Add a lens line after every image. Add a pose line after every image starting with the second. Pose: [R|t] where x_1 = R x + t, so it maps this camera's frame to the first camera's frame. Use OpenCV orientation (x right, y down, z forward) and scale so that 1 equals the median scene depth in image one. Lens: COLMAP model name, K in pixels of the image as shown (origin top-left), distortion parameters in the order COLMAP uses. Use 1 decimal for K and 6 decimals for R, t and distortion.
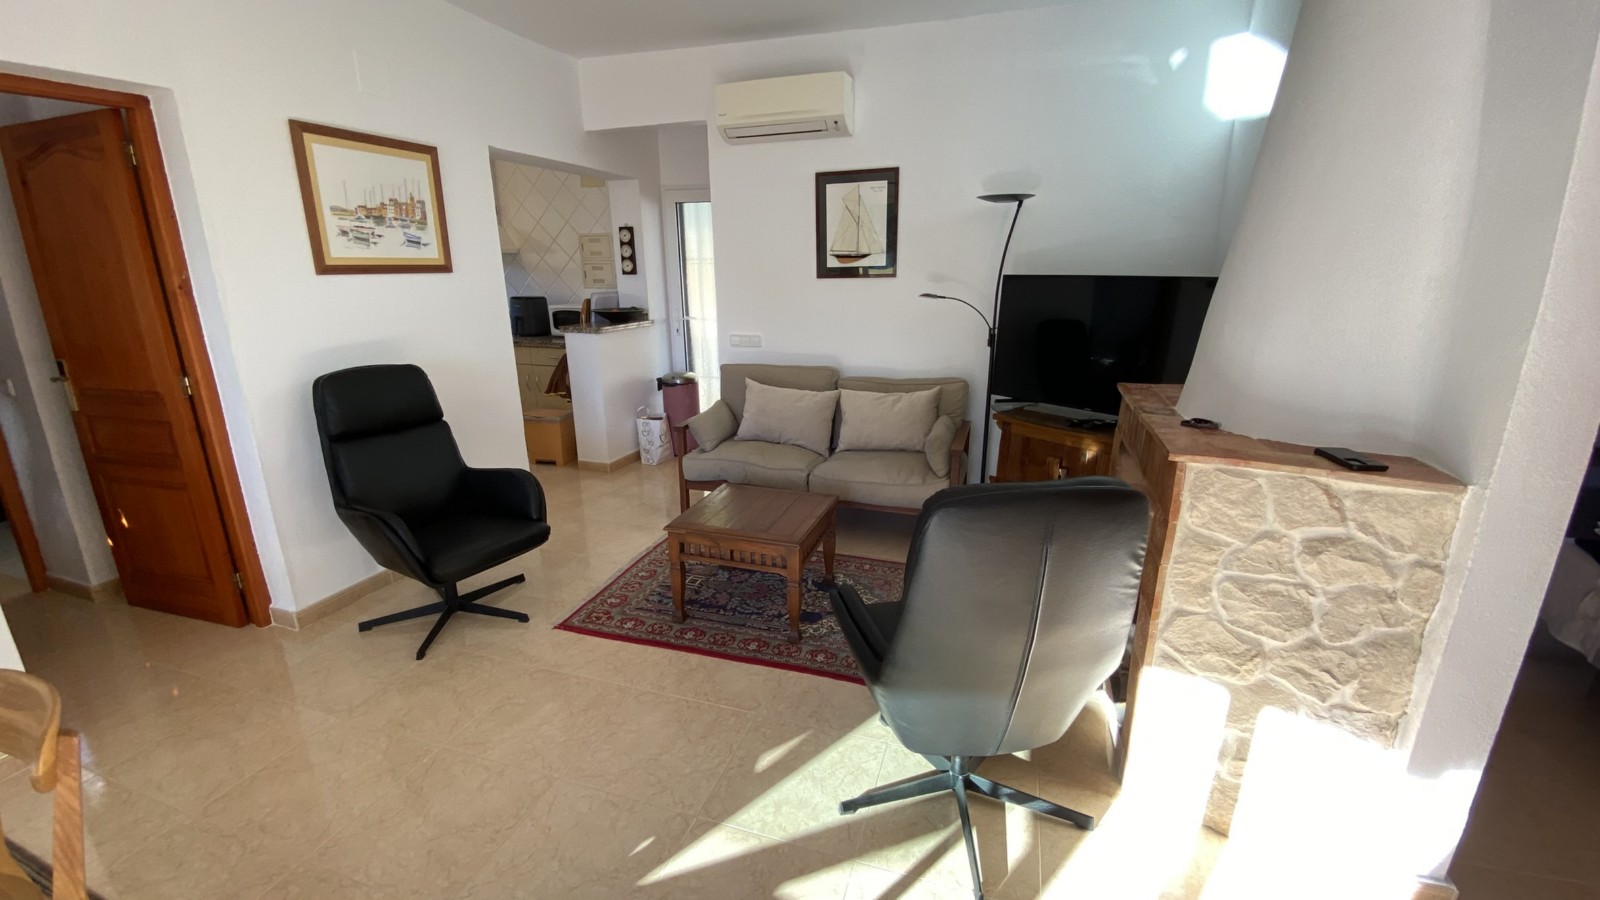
lens RADIAL K [[655.0, 0, 795.7], [0, 655.0, 446.7], [0, 0, 1]] dist [-0.000635, -0.000044]
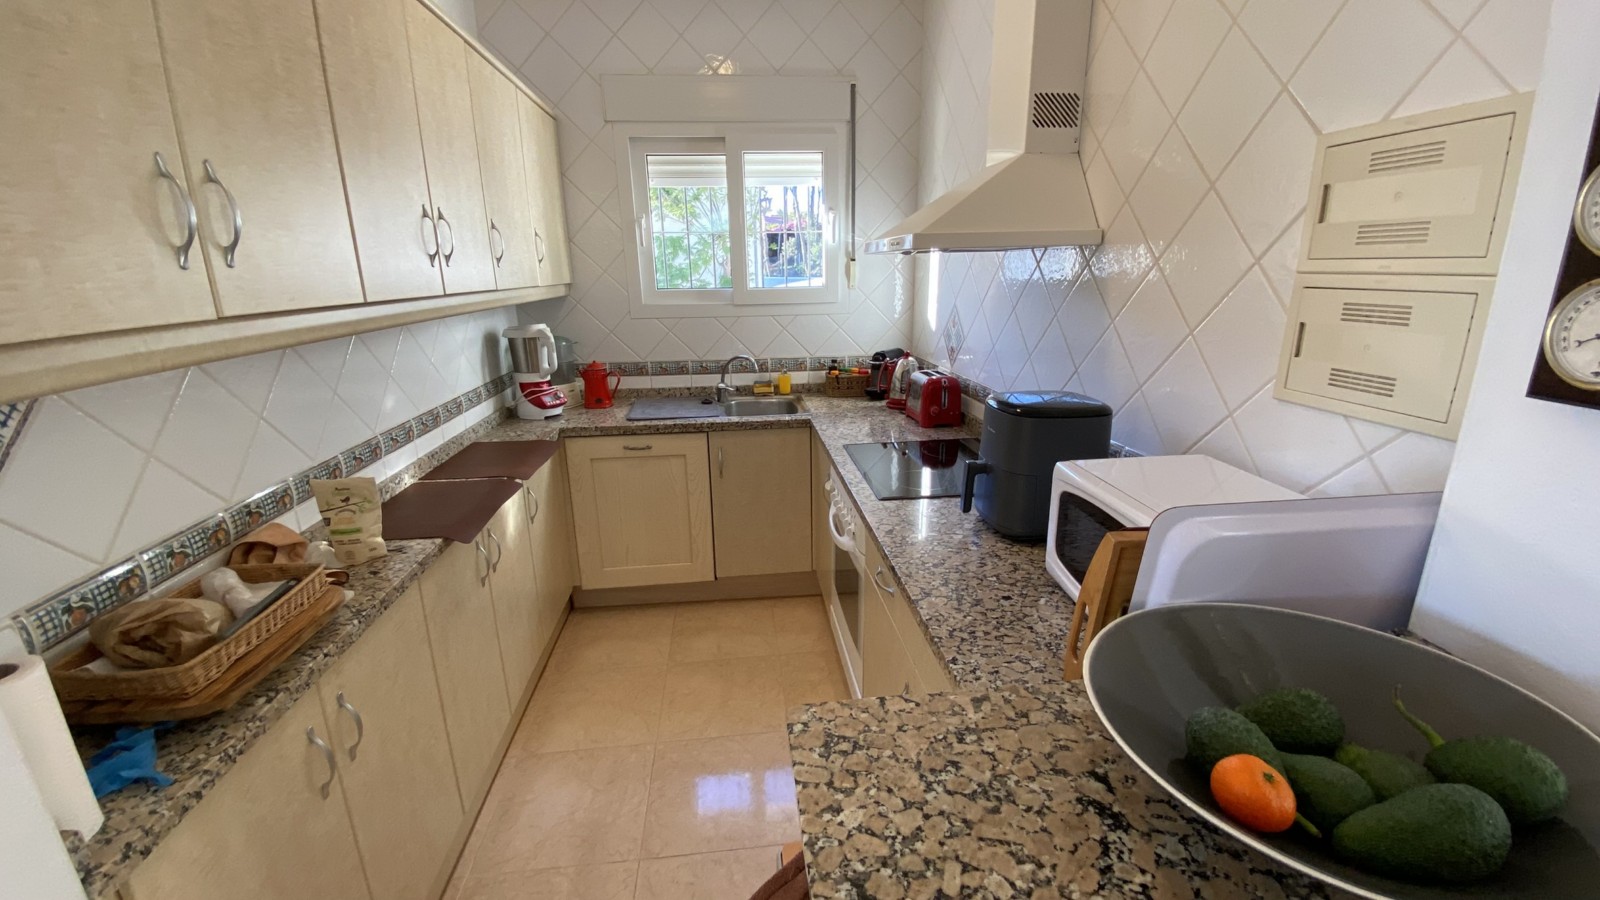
lens RADIAL K [[655.0, 0, 799.8], [0, 655.0, 443.7], [0, 0, 1]] dist [-0.000635, -0.000044]
pose [[0.399188, 0.236959, -0.885720, -0.197350], [-0.232215, 0.960659, 0.152350, -0.230051], [0.886975, 0.144861, 0.438509, 0.787517]]
